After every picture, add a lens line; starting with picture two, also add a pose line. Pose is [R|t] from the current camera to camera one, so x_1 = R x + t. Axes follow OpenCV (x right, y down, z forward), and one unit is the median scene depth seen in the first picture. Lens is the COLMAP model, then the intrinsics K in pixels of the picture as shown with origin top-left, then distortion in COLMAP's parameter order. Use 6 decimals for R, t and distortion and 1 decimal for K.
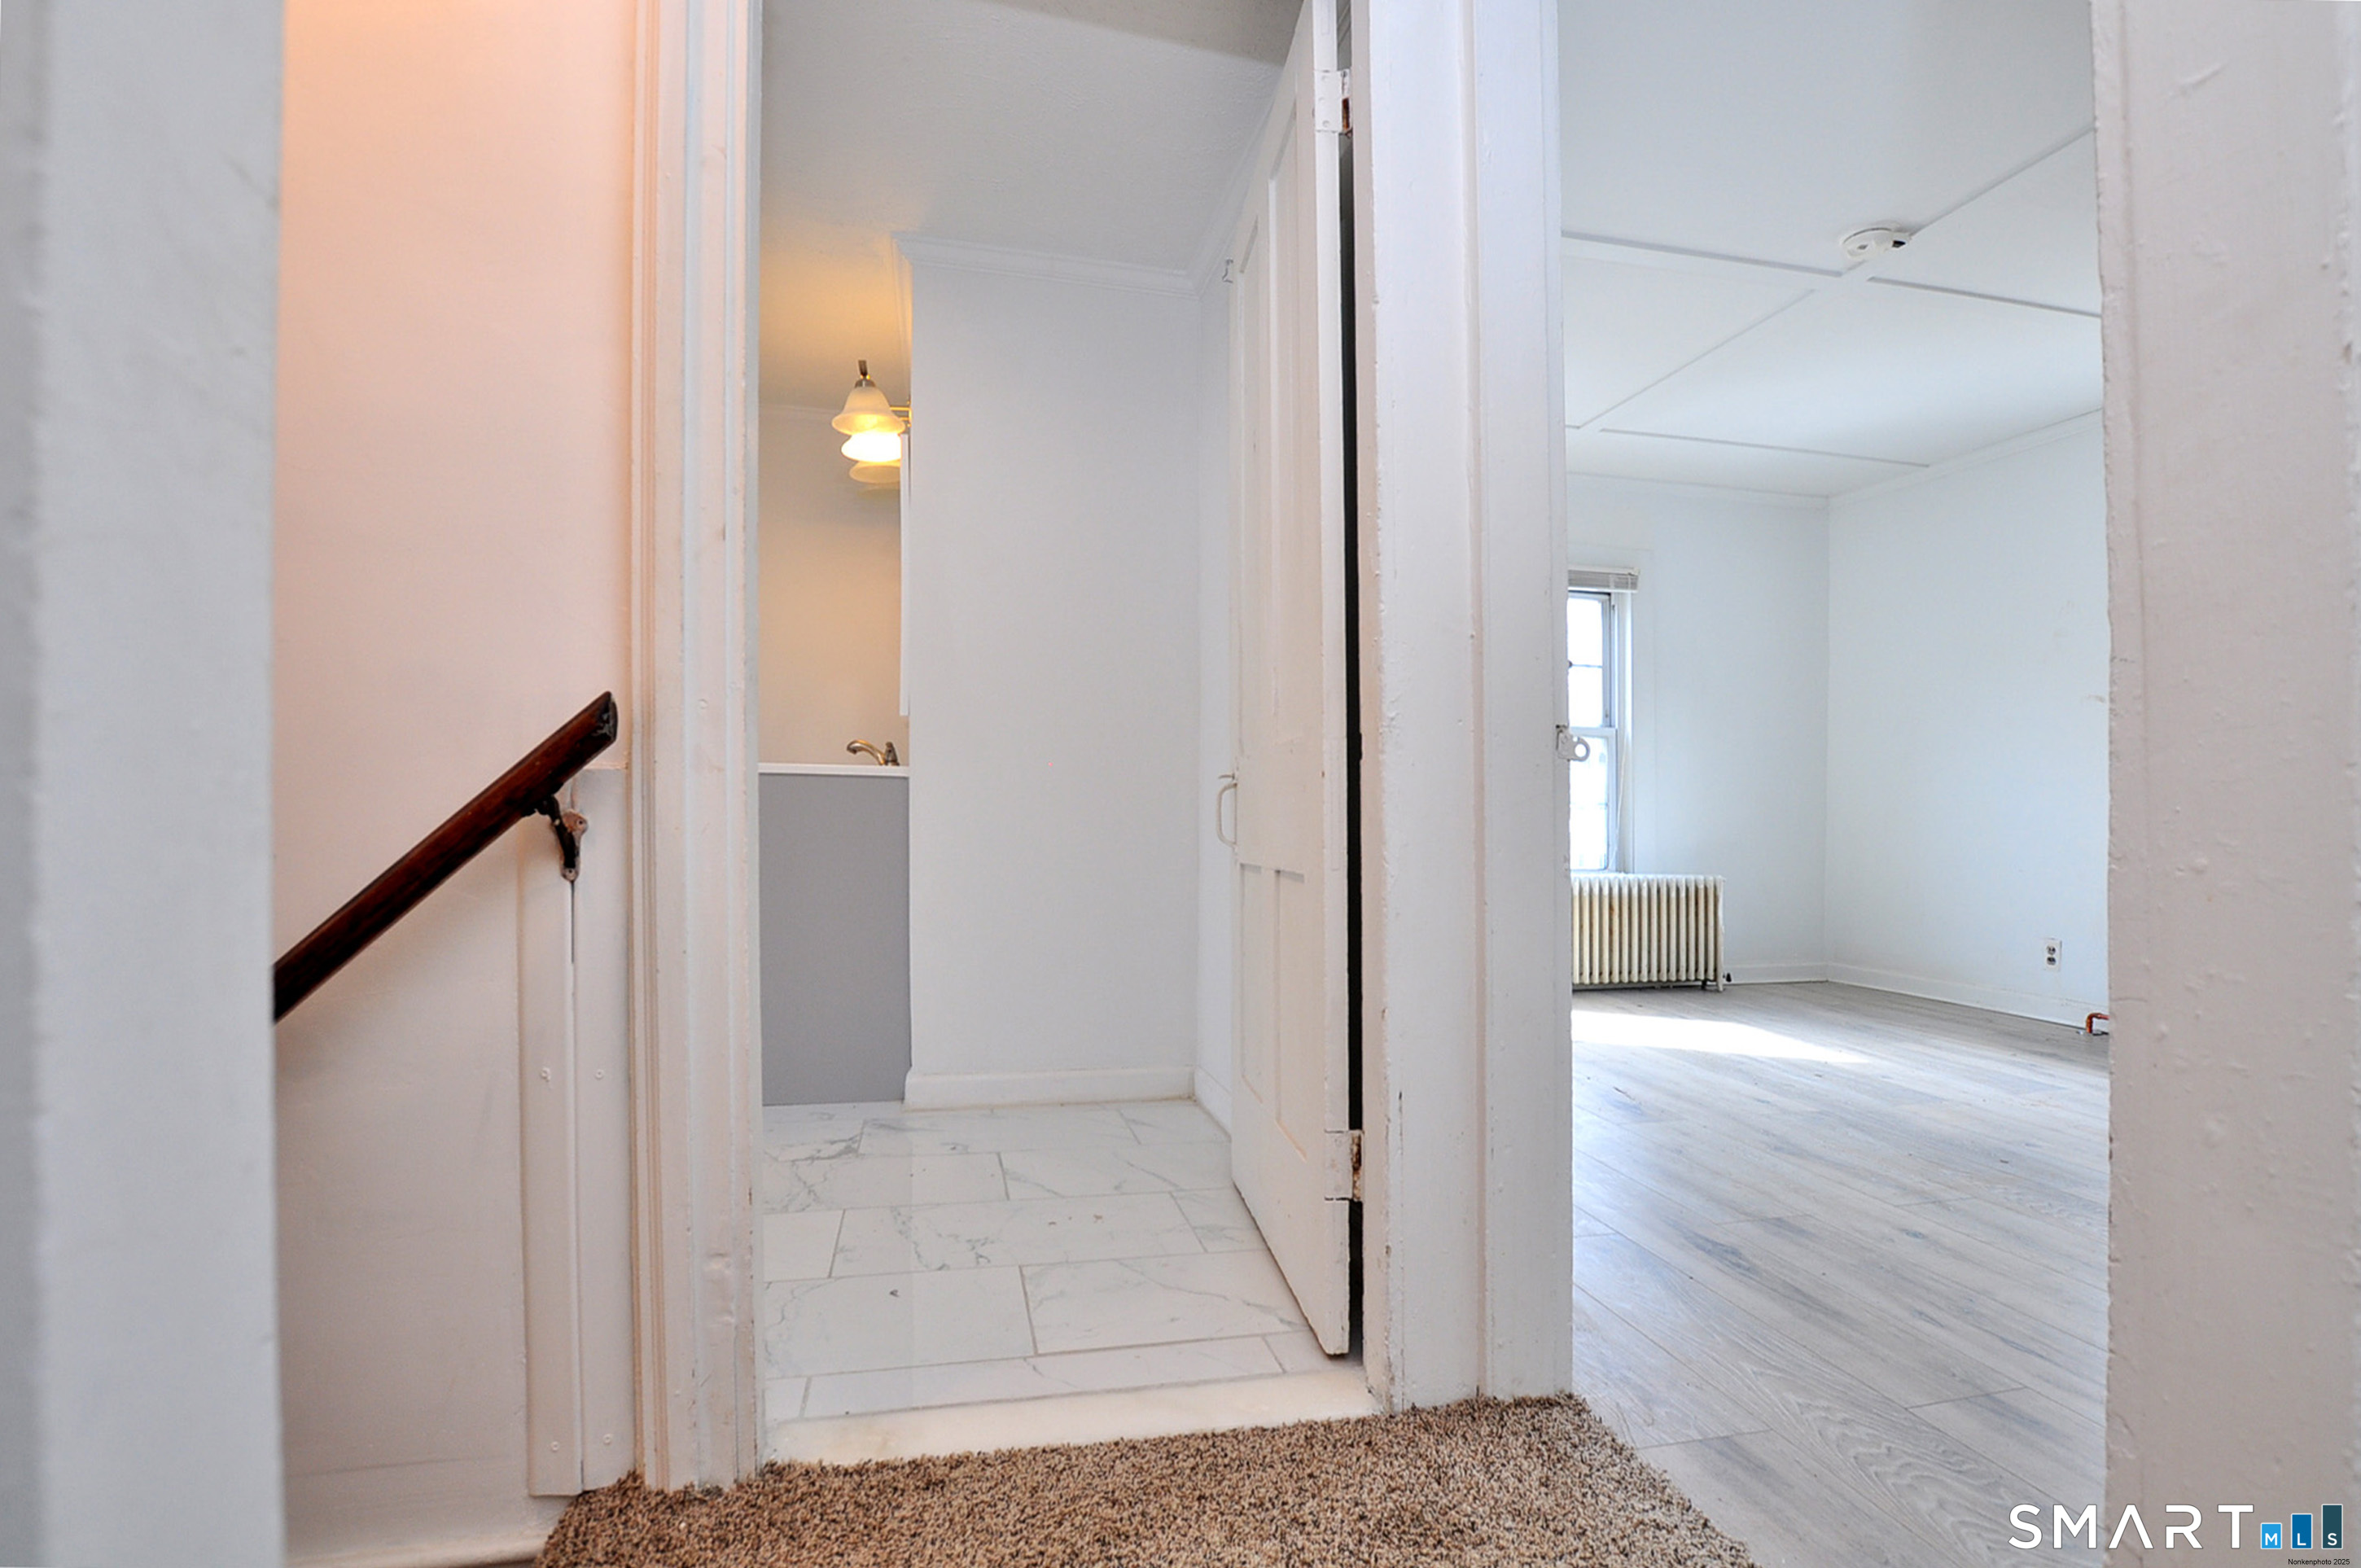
lens RADIAL K [[1082.8, 0, 1165.4], [0, 1082.8, 788.7], [0, 0, 1]] dist [-0.031772, -0.000176]
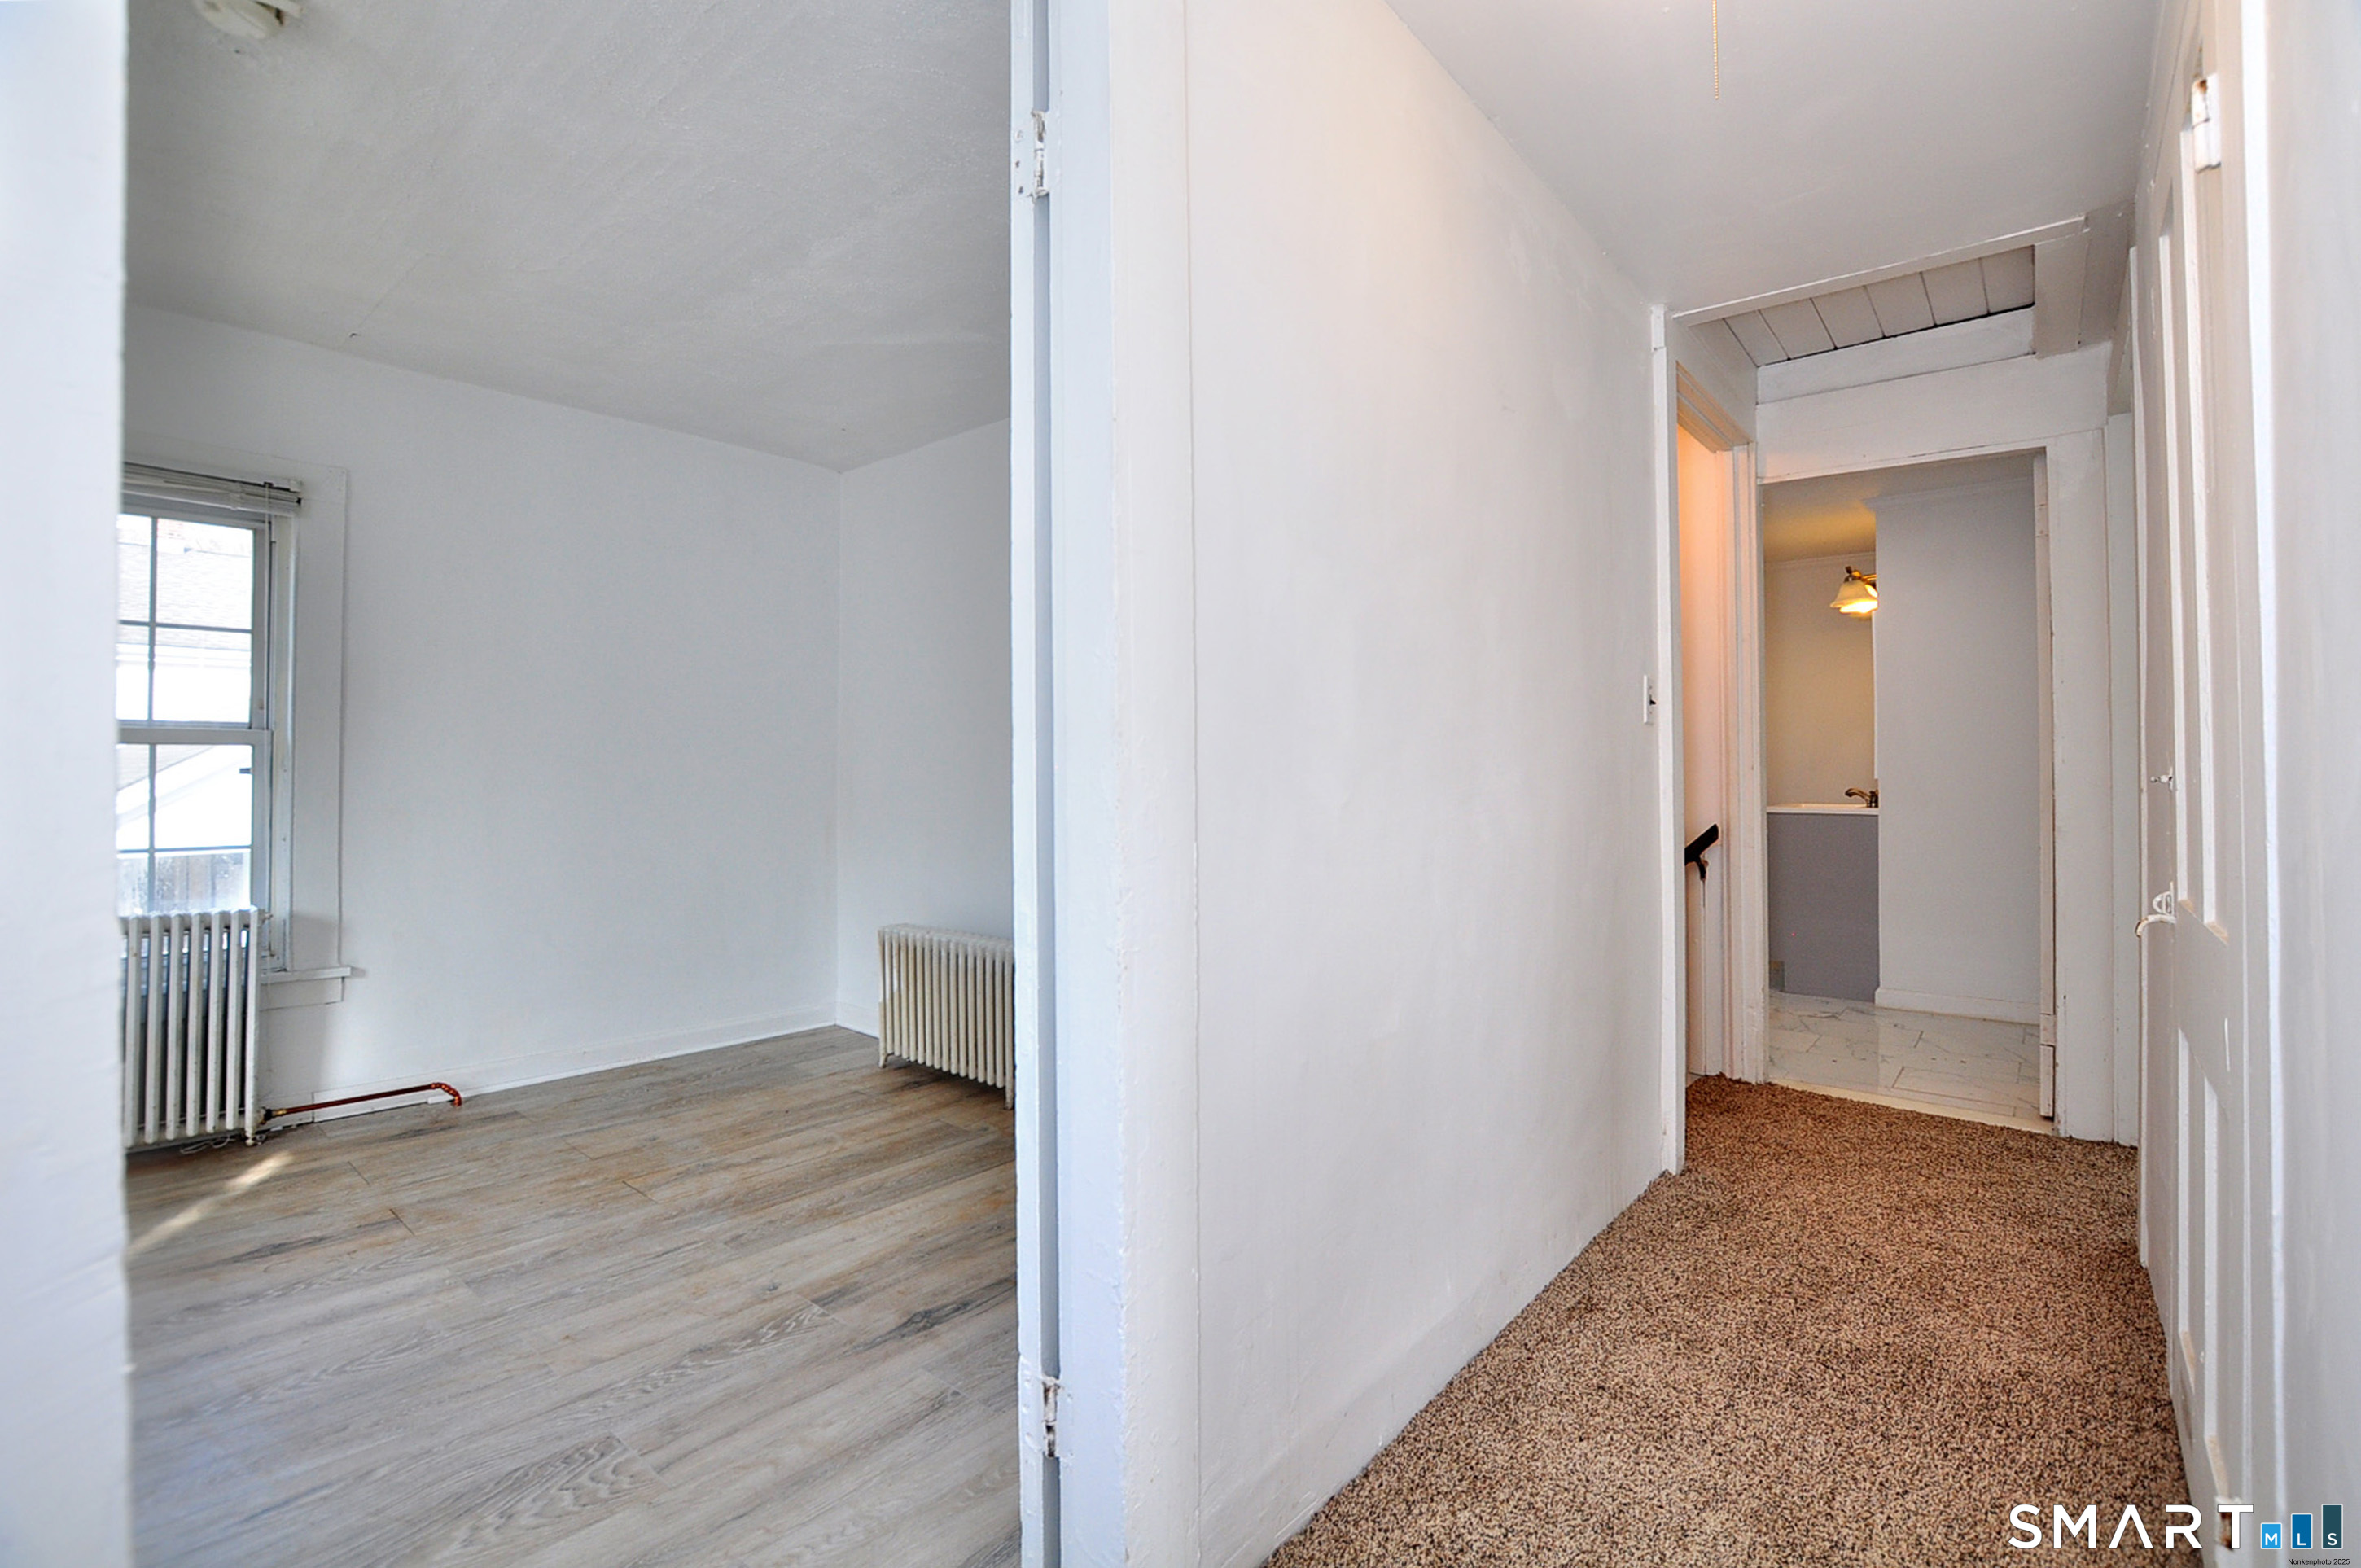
lens RADIAL K [[1027.2, 0, 1185.2], [0, 1027.2, 795.3], [0, 0, 1]] dist [-0.028301, 0.000845]
pose [[0.598215, 0.006062, -0.801313, 0.785730], [0.028501, 0.999178, 0.028836, -0.245714], [0.800829, -0.040088, 0.597550, -1.679427]]
